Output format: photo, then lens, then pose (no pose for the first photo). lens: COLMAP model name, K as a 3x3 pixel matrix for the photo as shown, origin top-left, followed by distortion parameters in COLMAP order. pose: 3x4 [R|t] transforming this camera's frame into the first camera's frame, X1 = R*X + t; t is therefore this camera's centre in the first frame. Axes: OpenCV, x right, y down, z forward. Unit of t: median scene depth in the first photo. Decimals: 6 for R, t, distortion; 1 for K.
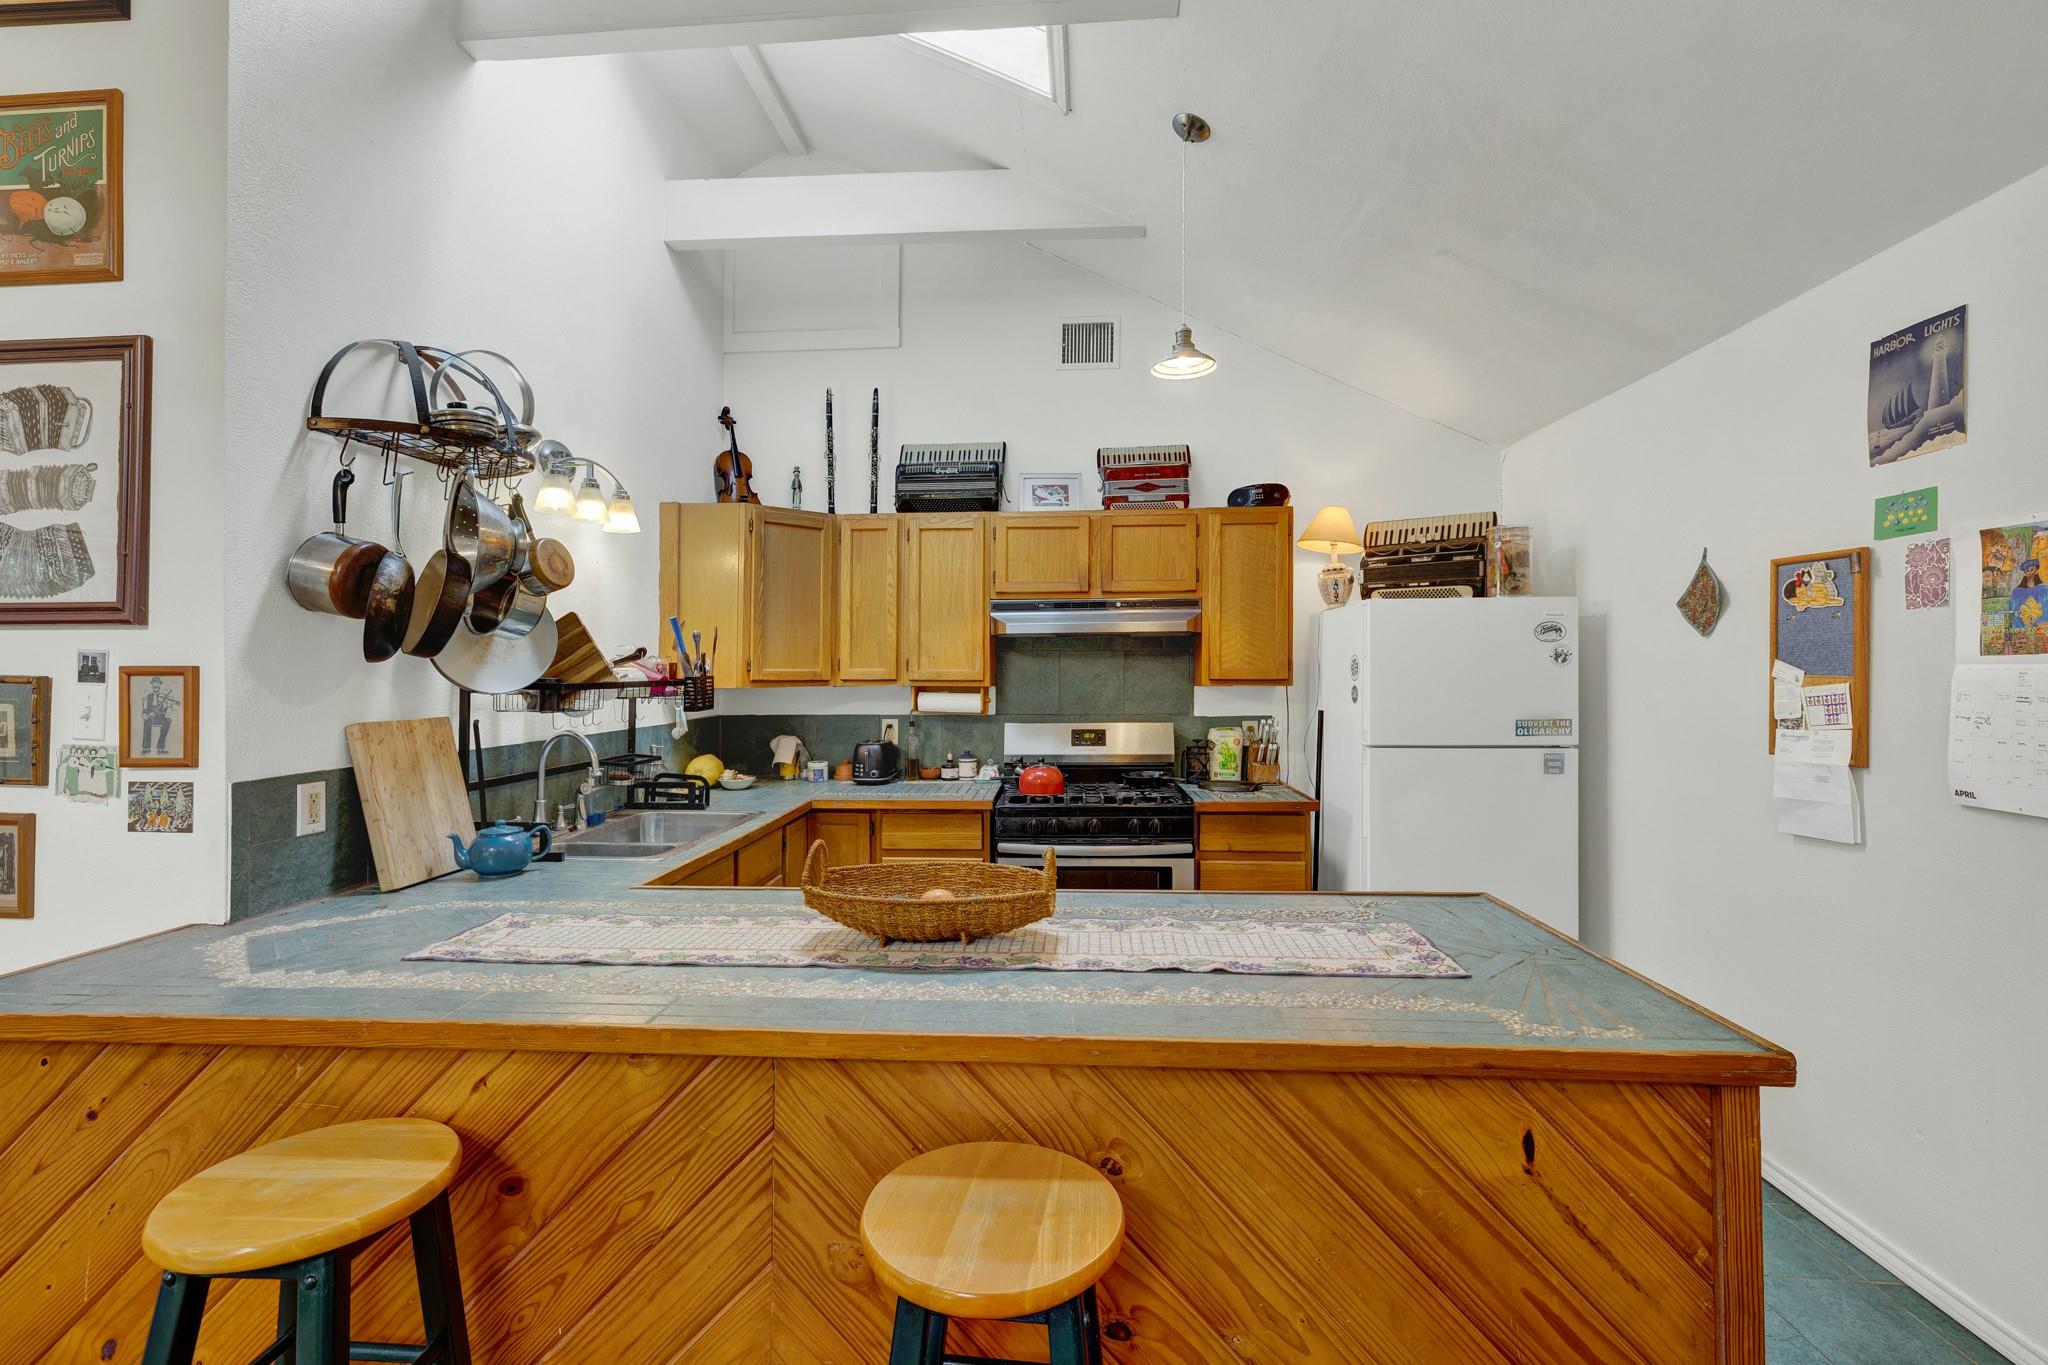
lens RADIAL K [[873.2, 0, 1026.8], [0, 873.2, 675.0], [0, 0, 1]] dist [0.000270, 0.000335]
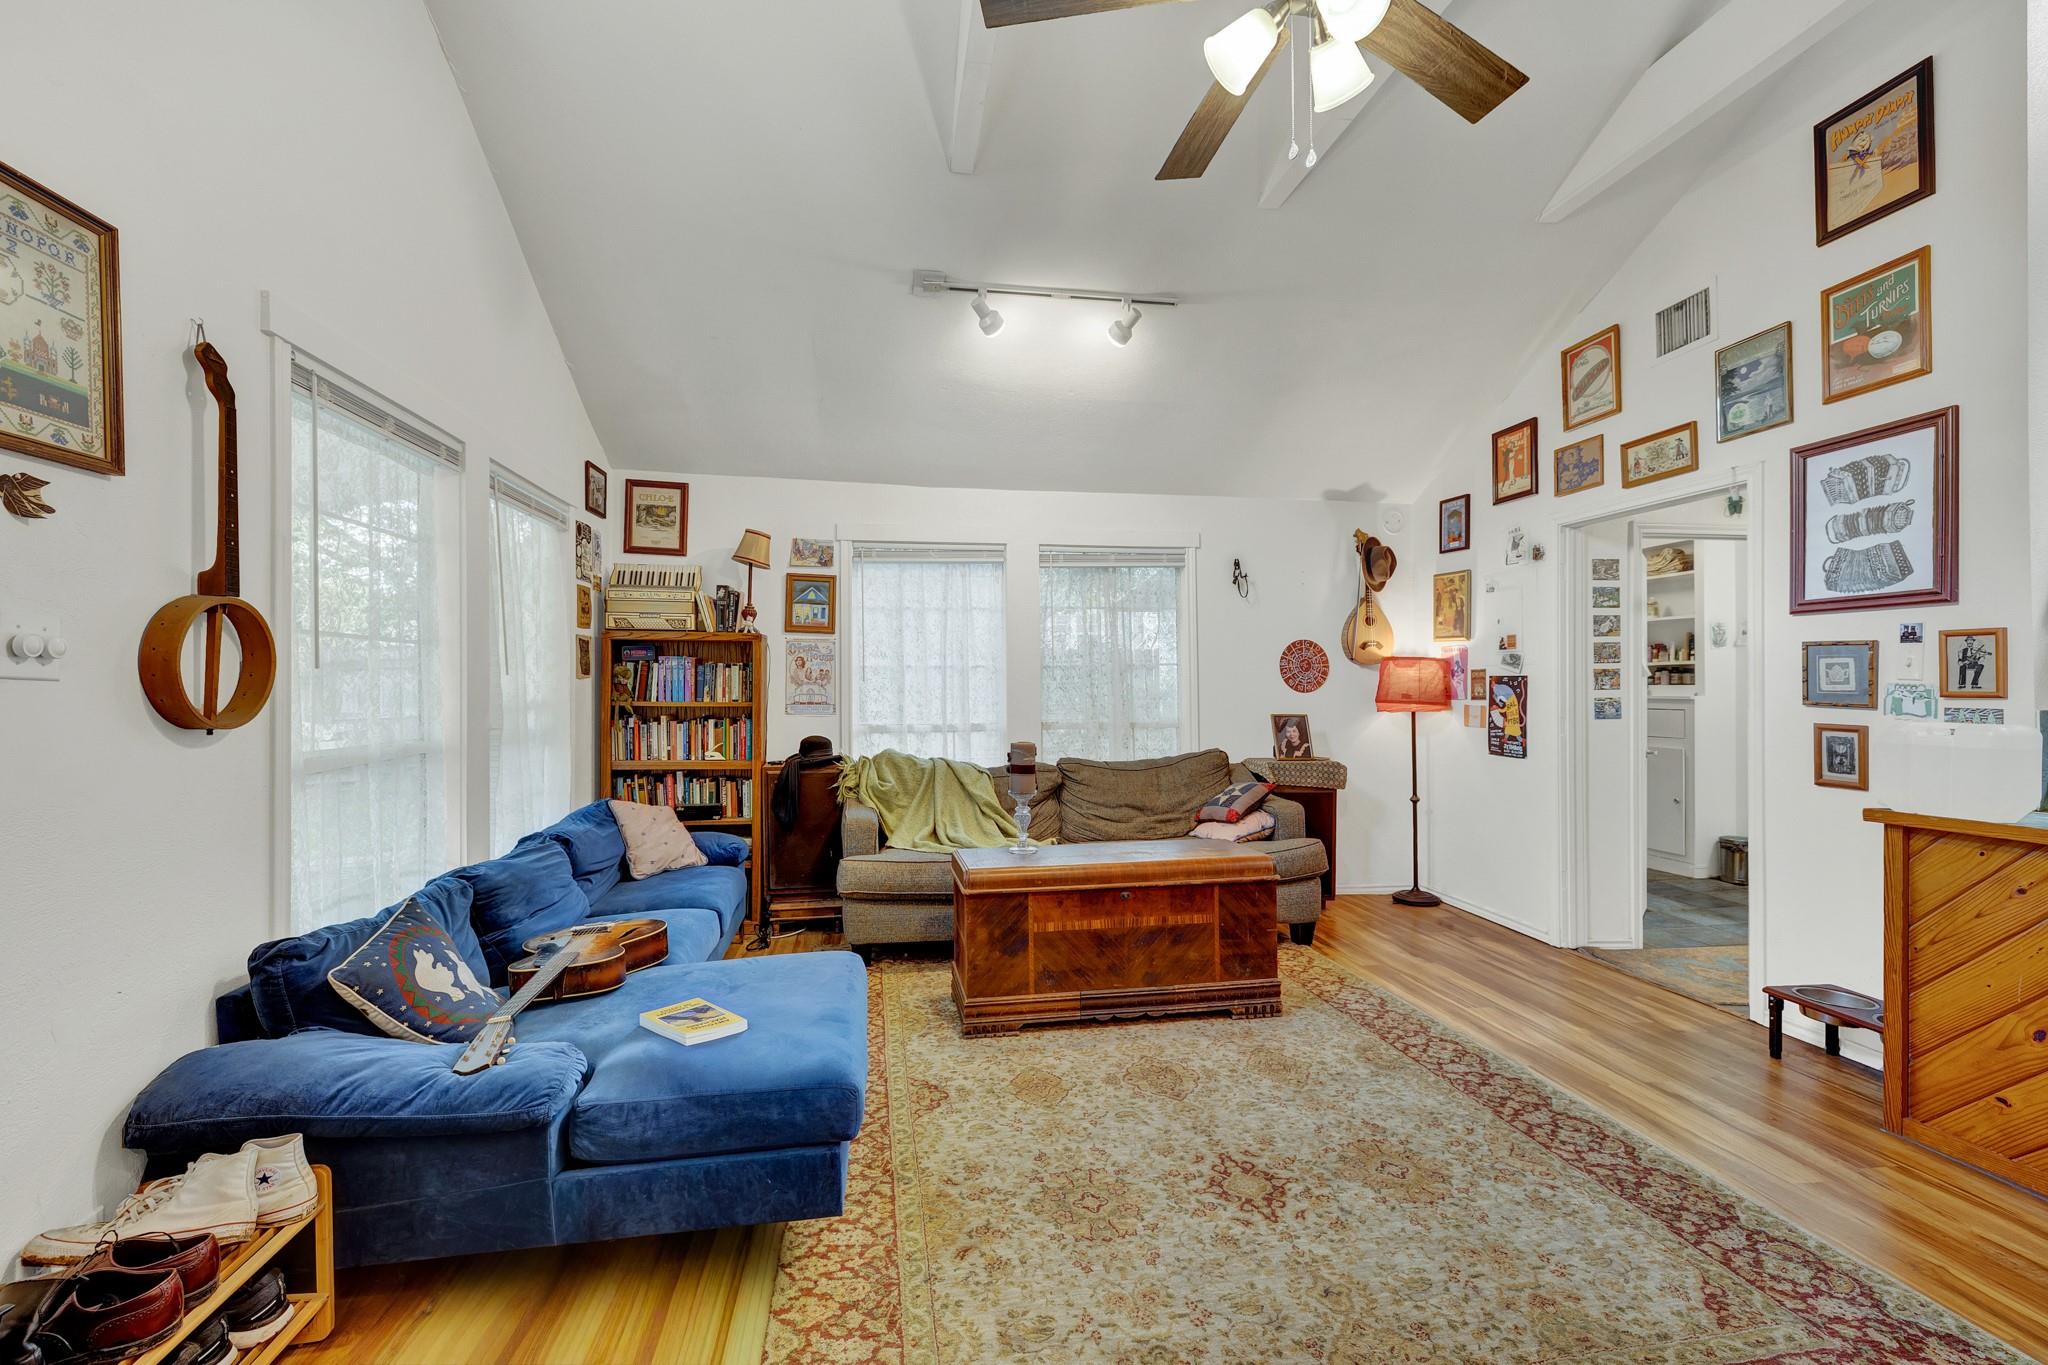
lens RADIAL K [[873.2, 0, 1002.8], [0, 873.2, 683.8], [0, 0, 1]] dist [0.000270, 0.000335]
pose [[0.200726, 0.005086, -0.979634, 0.109503], [-0.010313, 0.999942, 0.003078, 0.091733], [0.979593, 0.009485, 0.200767, -0.862901]]
